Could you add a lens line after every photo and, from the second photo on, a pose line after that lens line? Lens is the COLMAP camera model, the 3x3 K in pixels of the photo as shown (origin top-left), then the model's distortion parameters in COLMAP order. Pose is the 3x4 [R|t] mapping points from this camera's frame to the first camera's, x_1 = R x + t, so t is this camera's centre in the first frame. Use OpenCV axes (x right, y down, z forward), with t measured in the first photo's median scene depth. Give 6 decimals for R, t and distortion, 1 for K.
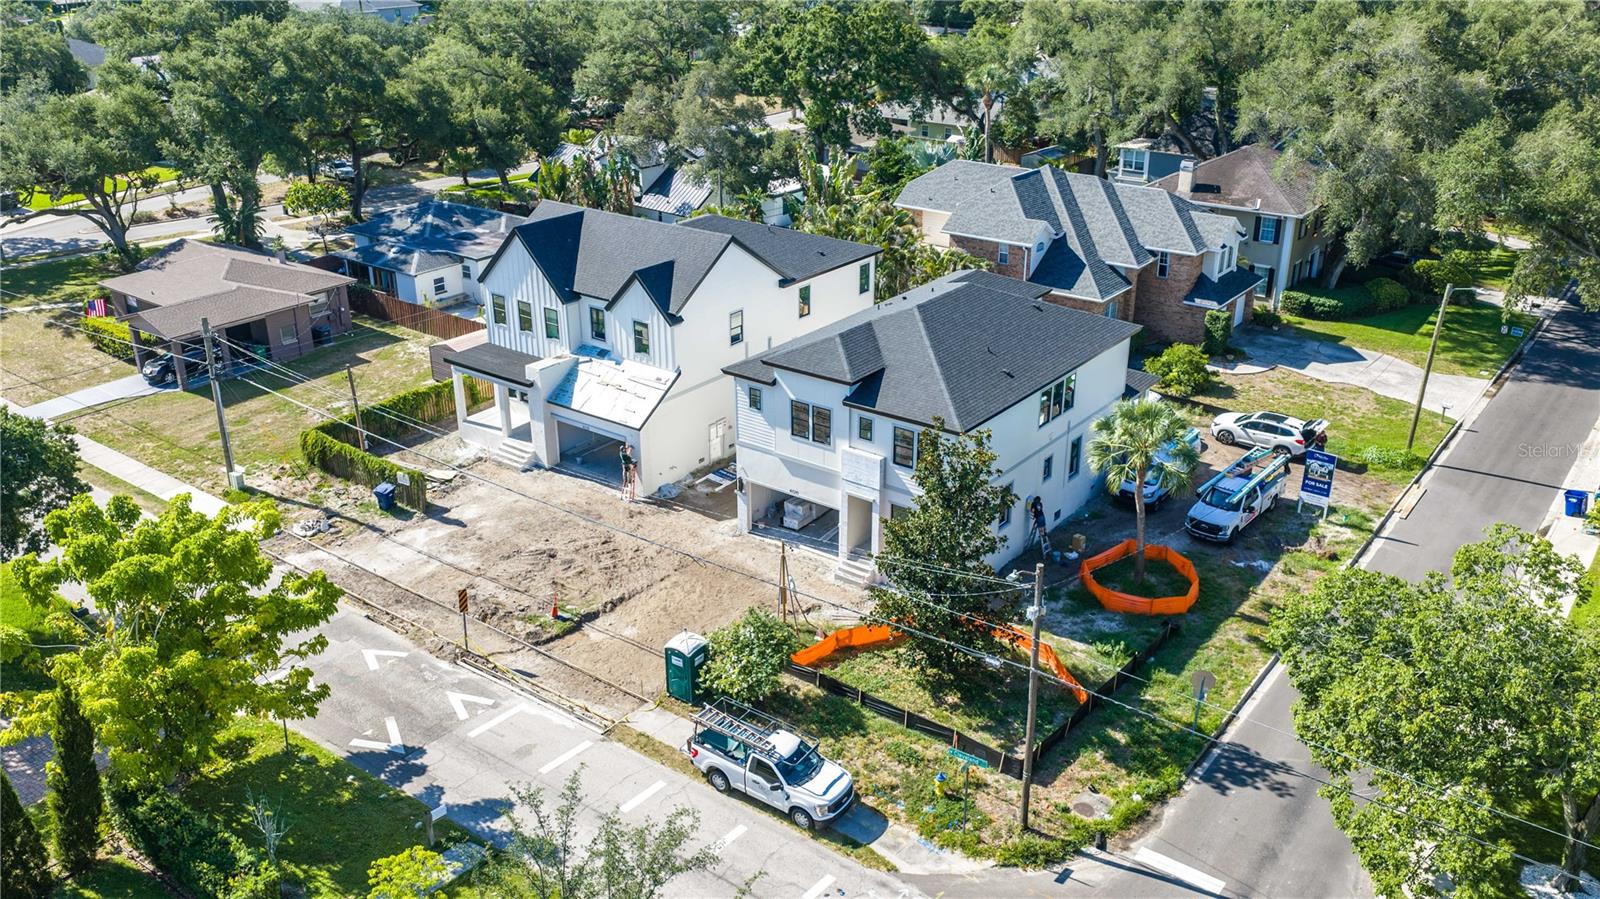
lens RADIAL K [[1326.9, 0, 793.6], [0, 1326.9, 445.3], [0, 0, 1]] dist [0.034684, -0.071854]
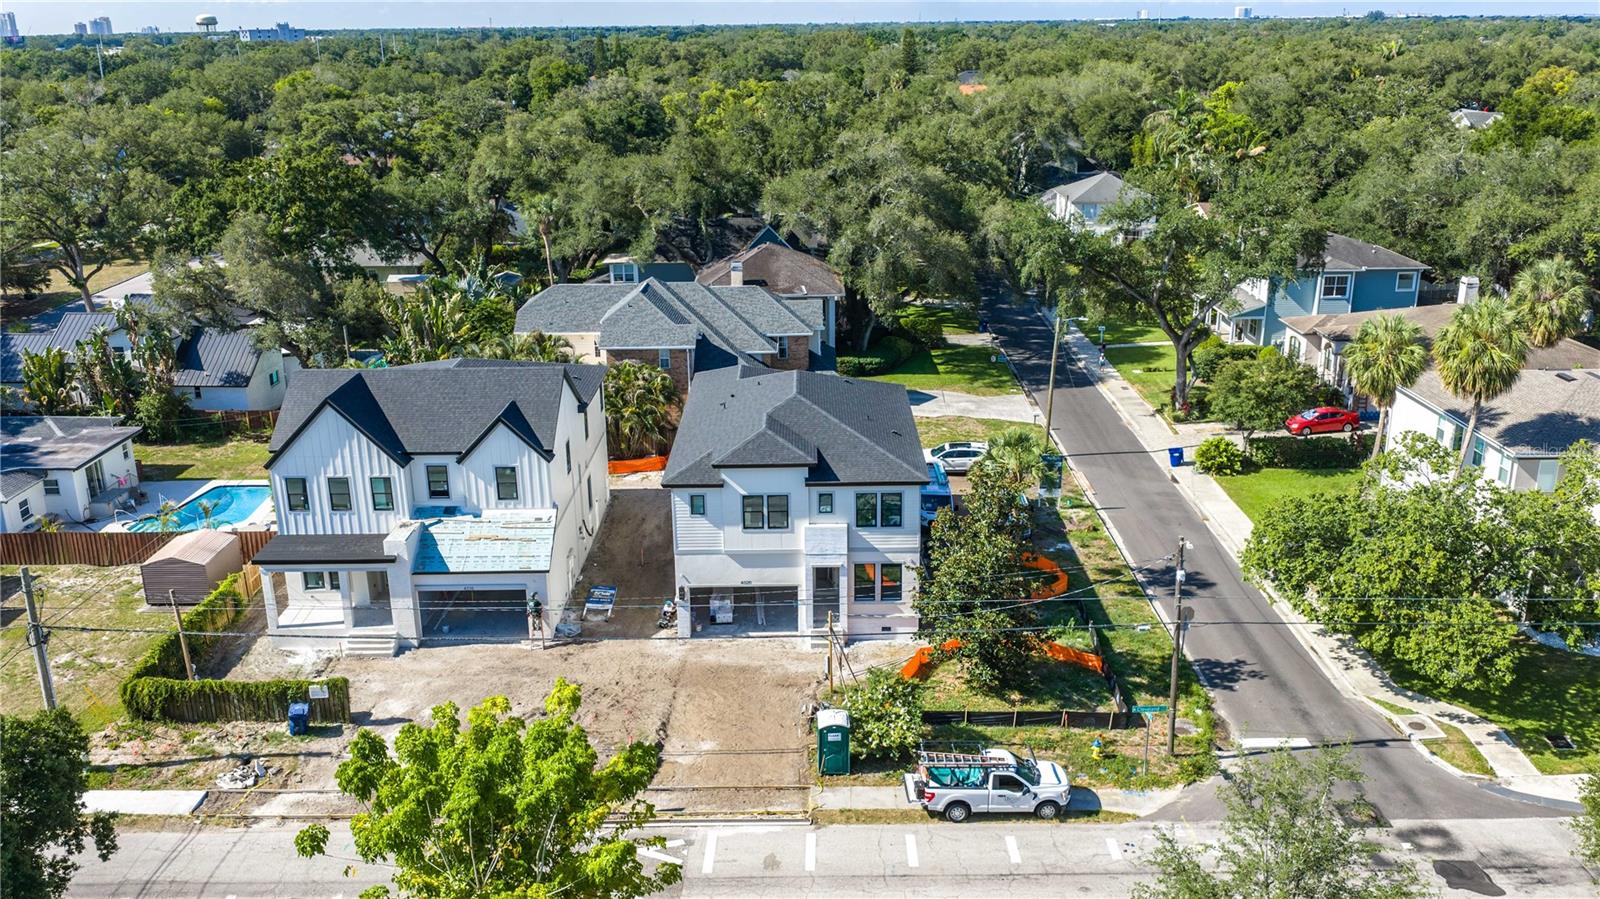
lens RADIAL K [[1326.9, 0, 800.7], [0, 1326.9, 451.4], [0, 0, 1]] dist [0.034684, -0.071854]
pose [[0.796971, -0.193606, 0.572148, -0.499386], [0.245484, 0.969300, -0.013950, -0.037247], [-0.551882, 0.151571, 0.820032, 0.082524]]
